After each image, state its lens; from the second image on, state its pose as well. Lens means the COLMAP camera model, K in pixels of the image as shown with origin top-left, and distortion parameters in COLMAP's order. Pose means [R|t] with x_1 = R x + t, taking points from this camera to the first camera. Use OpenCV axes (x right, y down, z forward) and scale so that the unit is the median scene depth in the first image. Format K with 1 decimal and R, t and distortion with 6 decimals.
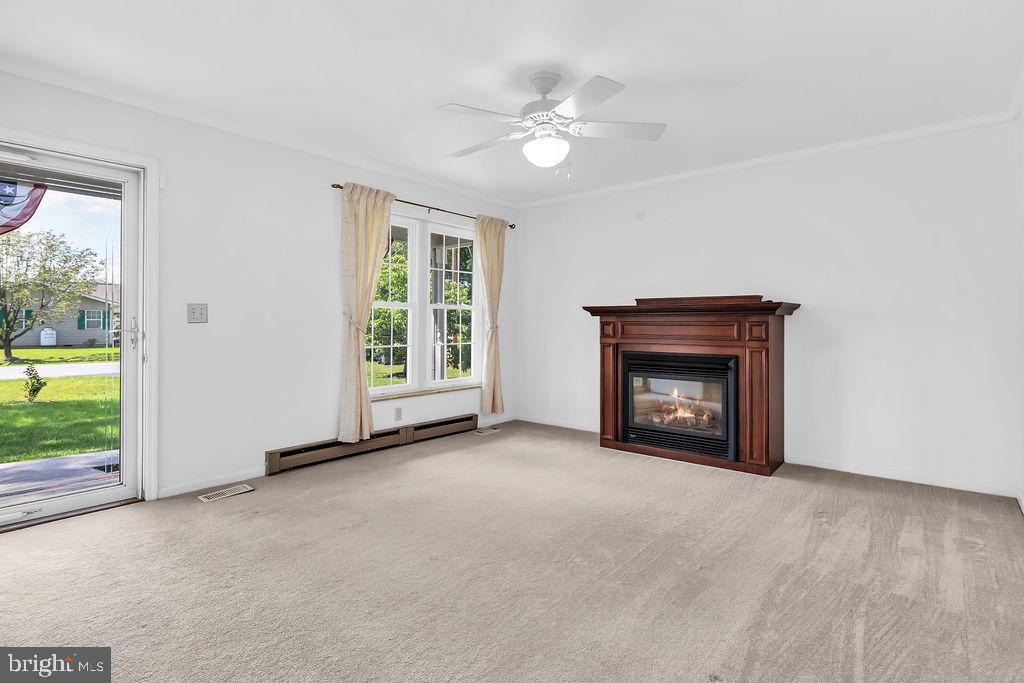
lens RADIAL K [[499.5, 0, 513.5], [0, 499.5, 332.1], [0, 0, 1]] dist [-0.004528, -0.000686]
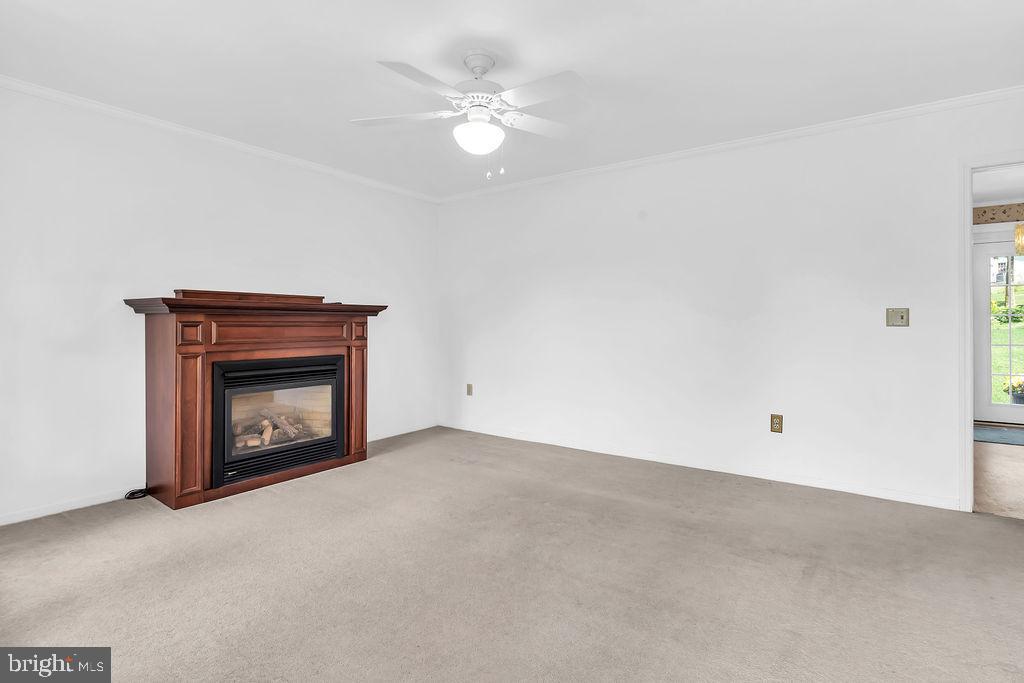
lens RADIAL K [[499.5, 0, 513.5], [0, 499.5, 332.1], [0, 0, 1]] dist [-0.004528, -0.000686]
pose [[-0.022887, -0.019289, 0.999552, -0.527950], [0.018013, 0.999644, 0.019703, -0.012980], [-0.999576, 0.018456, -0.022531, 0.591763]]
